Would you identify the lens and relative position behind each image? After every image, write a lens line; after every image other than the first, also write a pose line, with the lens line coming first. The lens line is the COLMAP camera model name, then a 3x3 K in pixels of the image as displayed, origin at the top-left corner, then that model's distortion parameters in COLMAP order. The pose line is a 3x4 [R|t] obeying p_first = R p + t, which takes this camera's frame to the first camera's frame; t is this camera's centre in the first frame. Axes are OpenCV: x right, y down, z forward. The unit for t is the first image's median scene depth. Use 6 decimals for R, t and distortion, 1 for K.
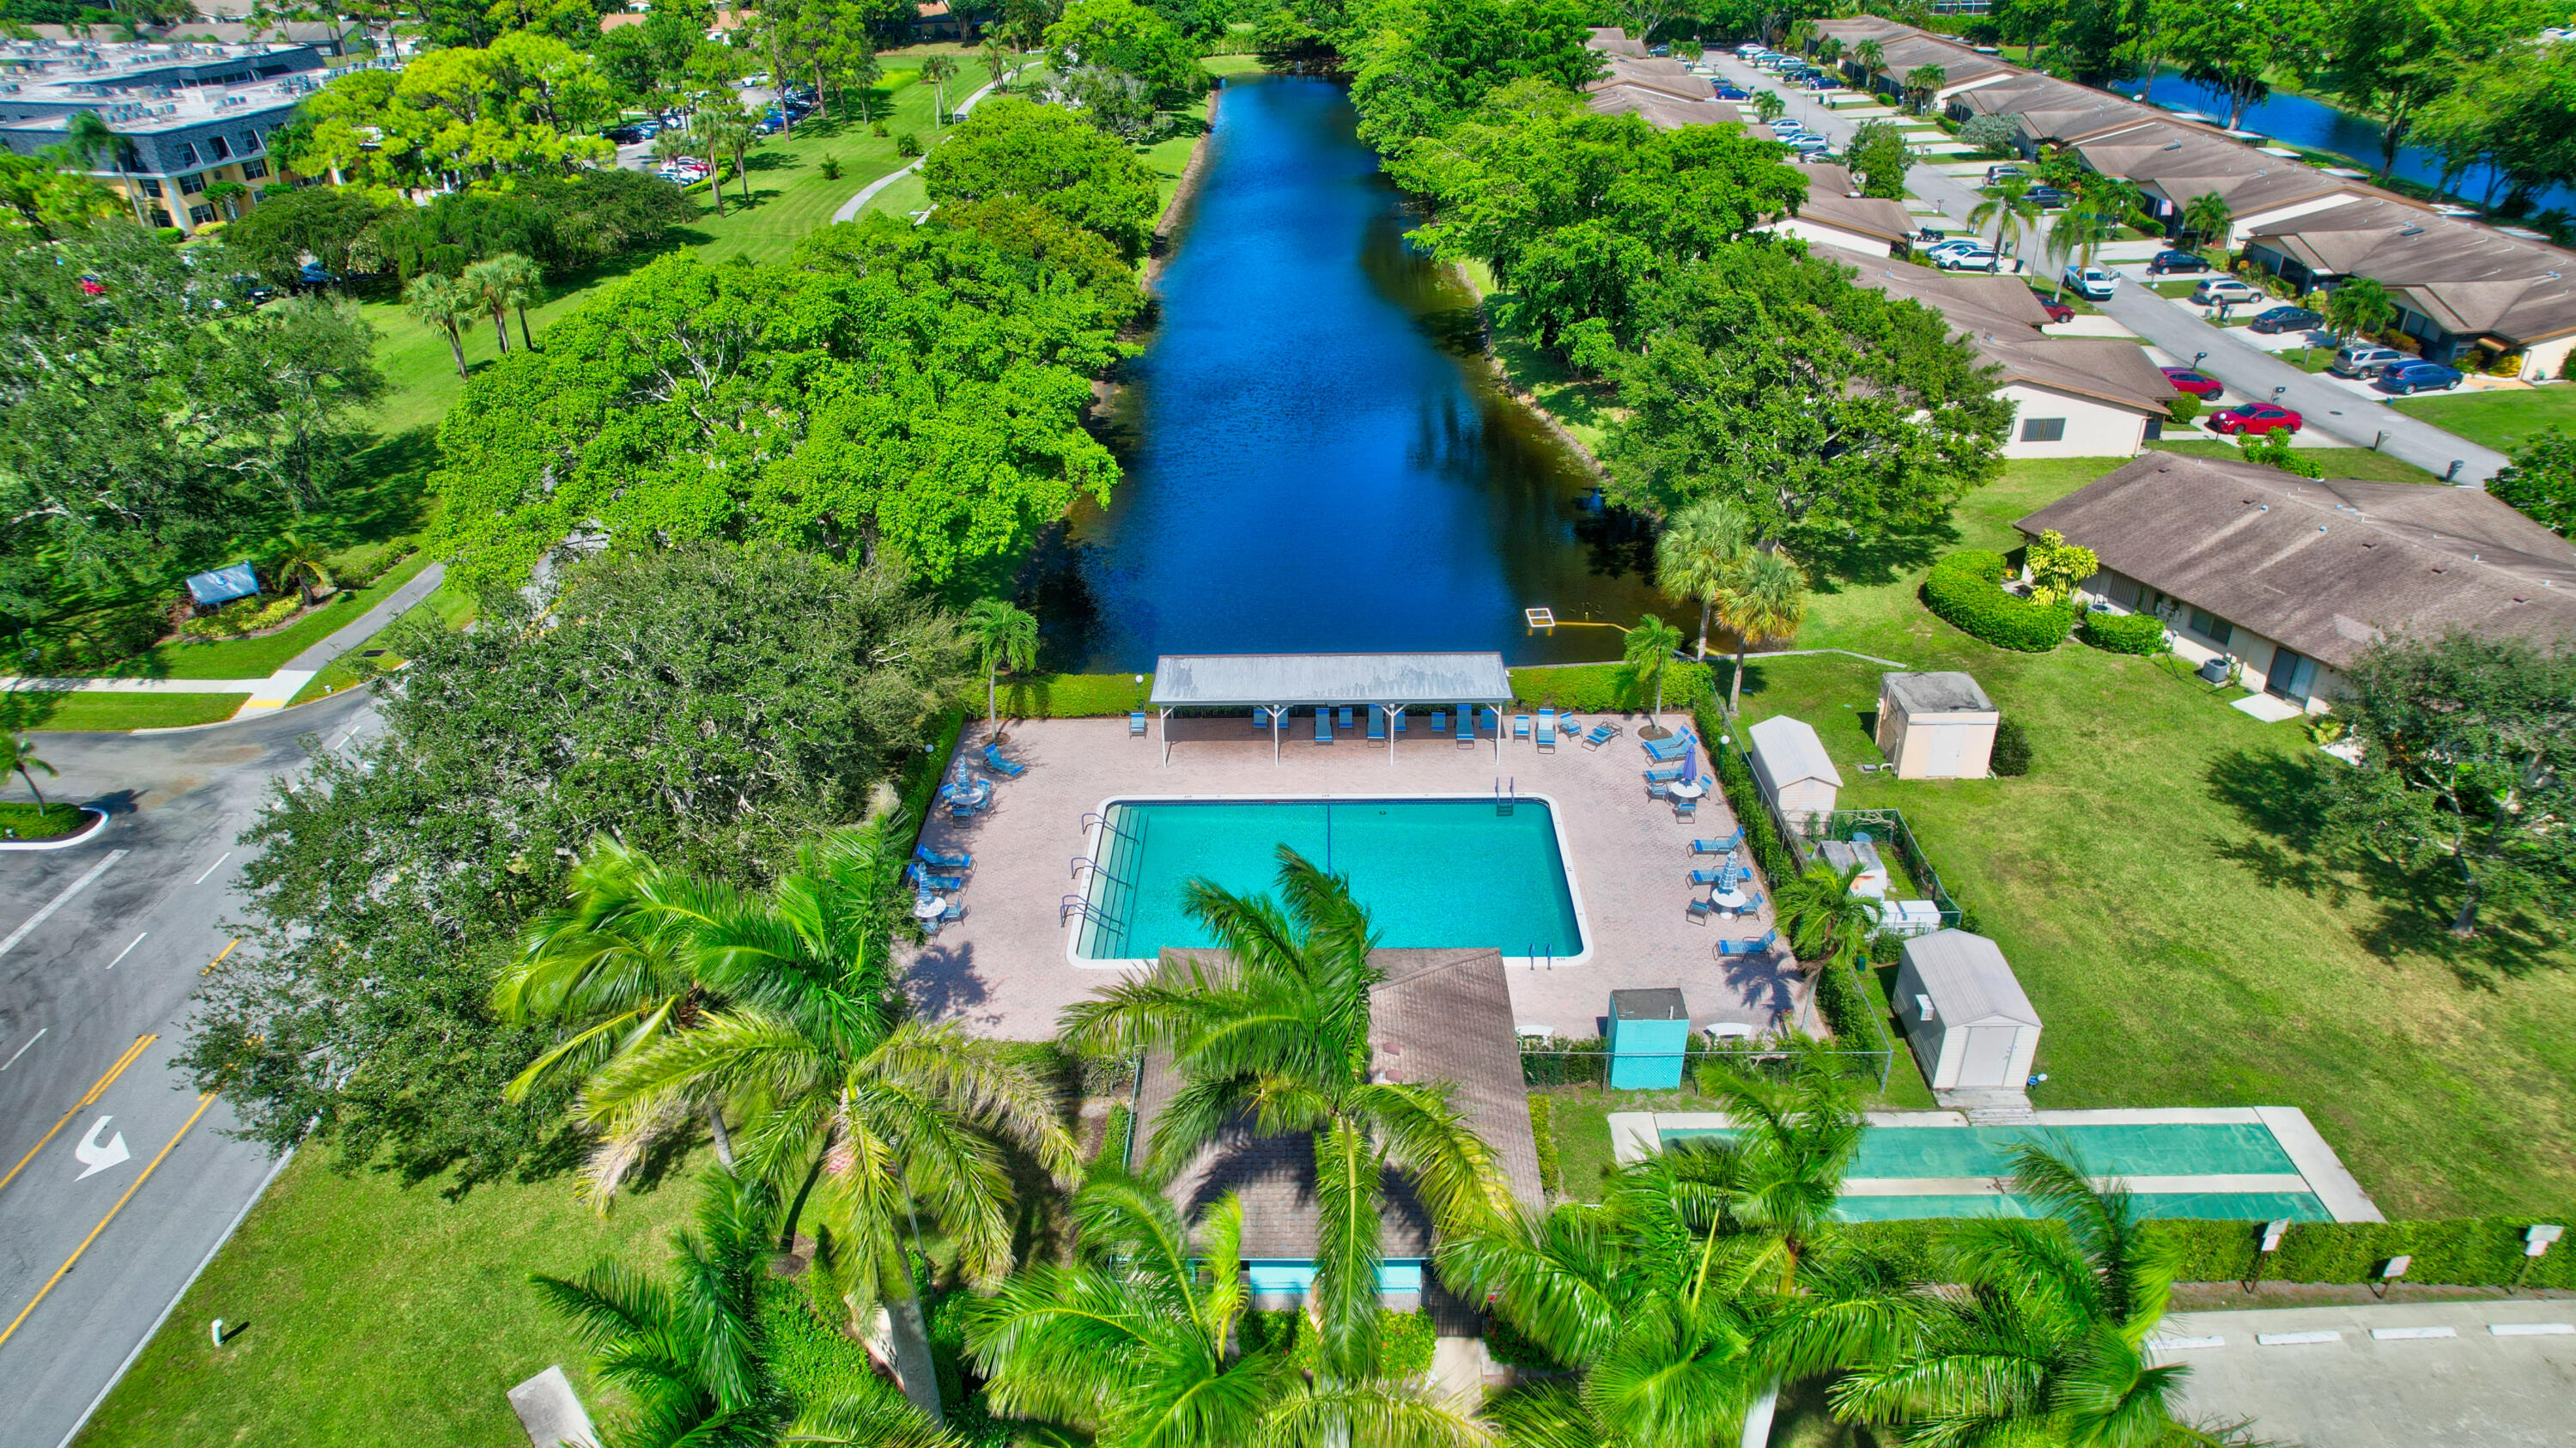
lens RADIAL K [[1642.7, 0, 1293.6], [0, 1642.7, 730.4], [0, 0, 1]] dist [-0.040759, 0.004429]
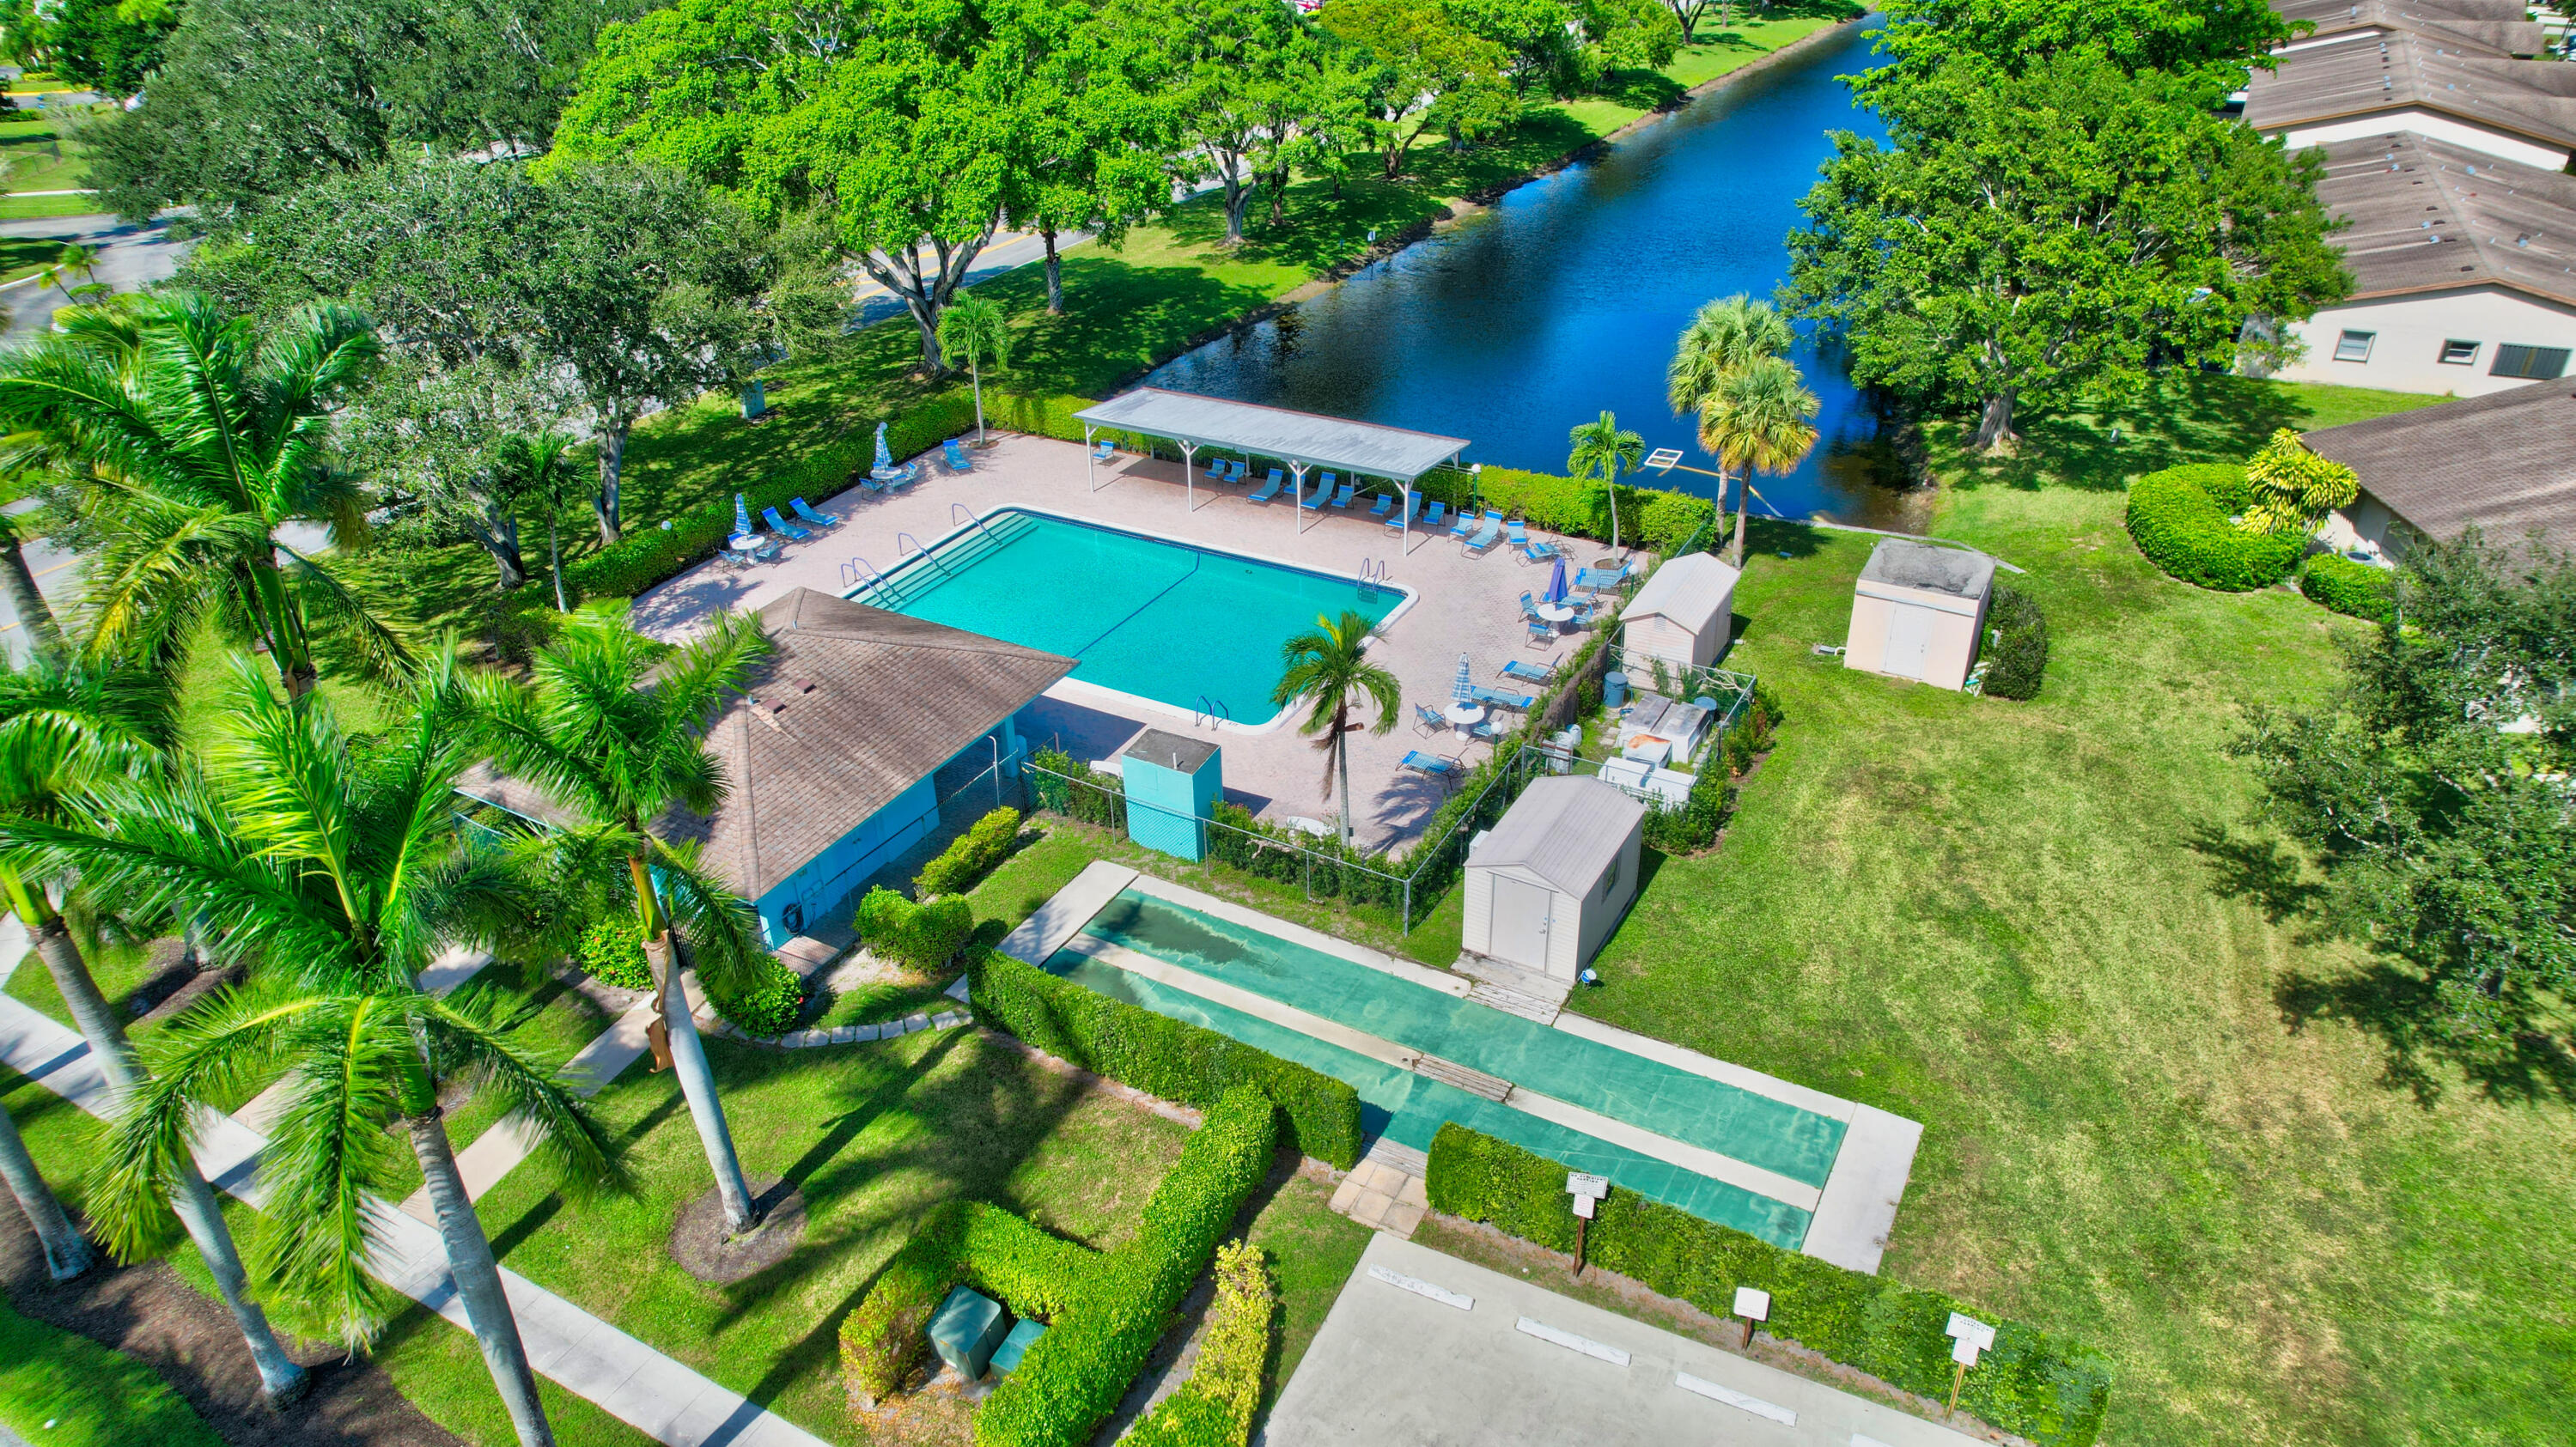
lens RADIAL K [[1642.3, 0, 1293.6], [0, 1642.3, 729.9], [0, 0, 1]] dist [-0.040759, 0.004429]
pose [[0.884173, 0.237415, -0.402333, 0.459388], [-0.222925, 0.971275, 0.083243, 0.052748], [0.410539, 0.016089, 0.911701, 0.187177]]
